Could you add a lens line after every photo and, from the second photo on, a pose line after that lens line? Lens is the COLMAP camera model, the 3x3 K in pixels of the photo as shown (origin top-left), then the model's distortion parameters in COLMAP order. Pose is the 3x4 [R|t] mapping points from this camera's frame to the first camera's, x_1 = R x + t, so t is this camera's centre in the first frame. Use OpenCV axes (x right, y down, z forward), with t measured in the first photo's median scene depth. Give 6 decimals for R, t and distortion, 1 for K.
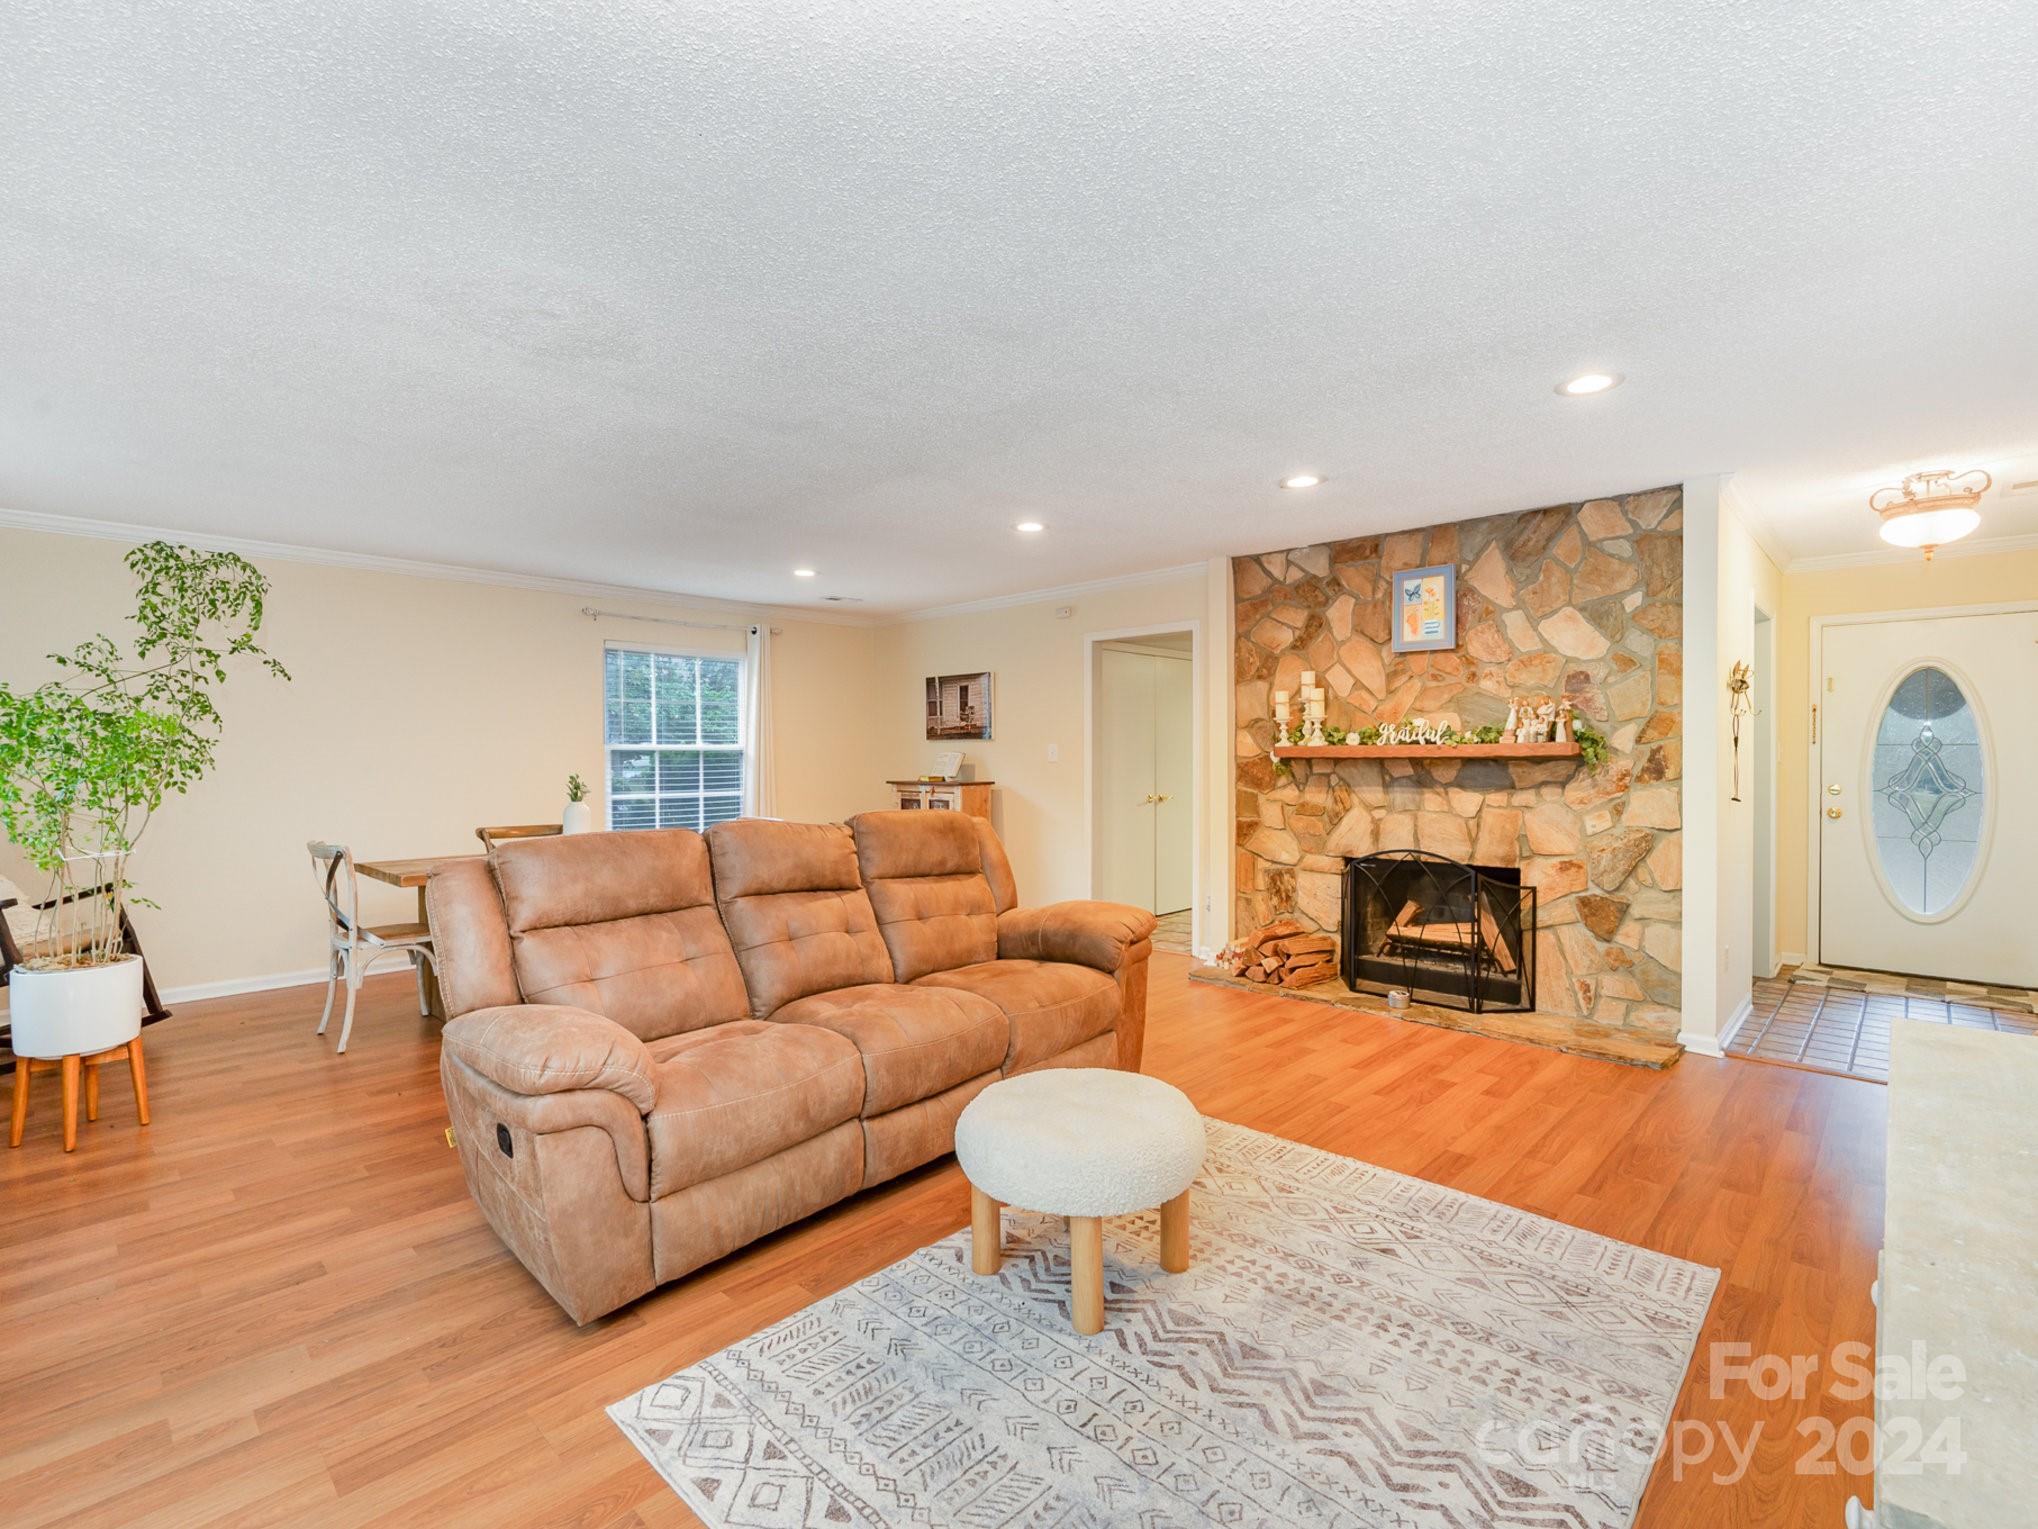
lens RADIAL K [[948.1, 0, 1019.0], [0, 948.1, 764.5], [0, 0, 1]] dist [0.000054, -0.000139]
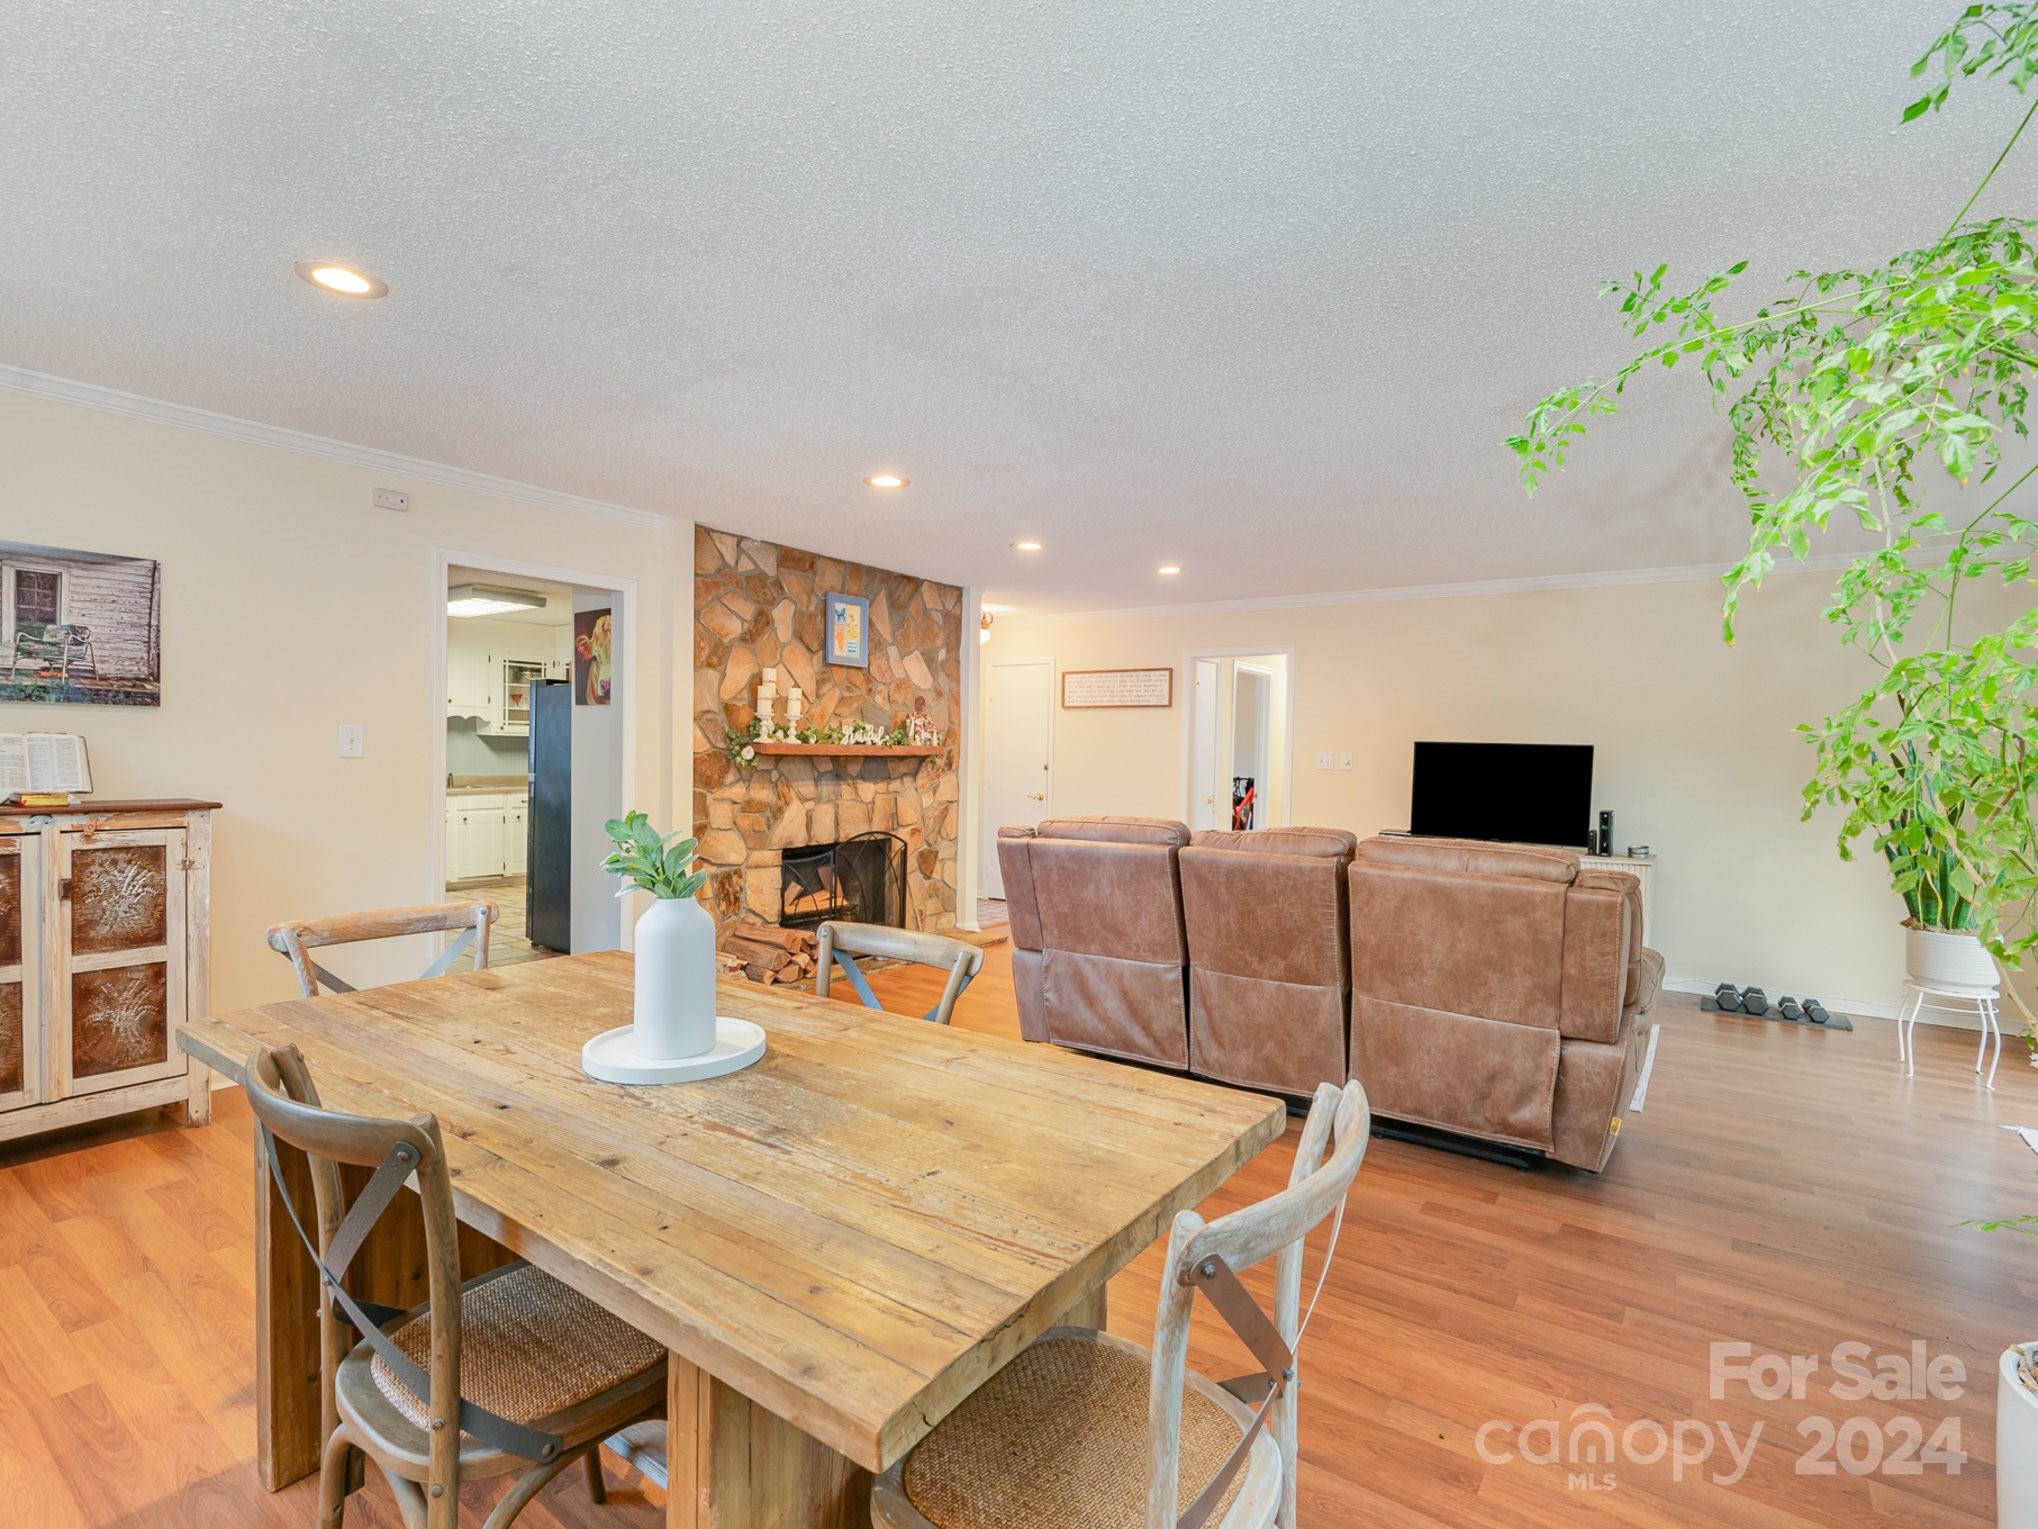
lens RADIAL K [[948.1, 0, 1019.0], [0, 948.1, 764.5], [0, 0, 1]] dist [0.000054, -0.000139]
pose [[-0.124903, -0.013373, 0.992079, -0.811517], [-0.009103, 0.999883, 0.012332, -0.012443], [-0.992127, -0.007490, -0.125010, 0.966673]]
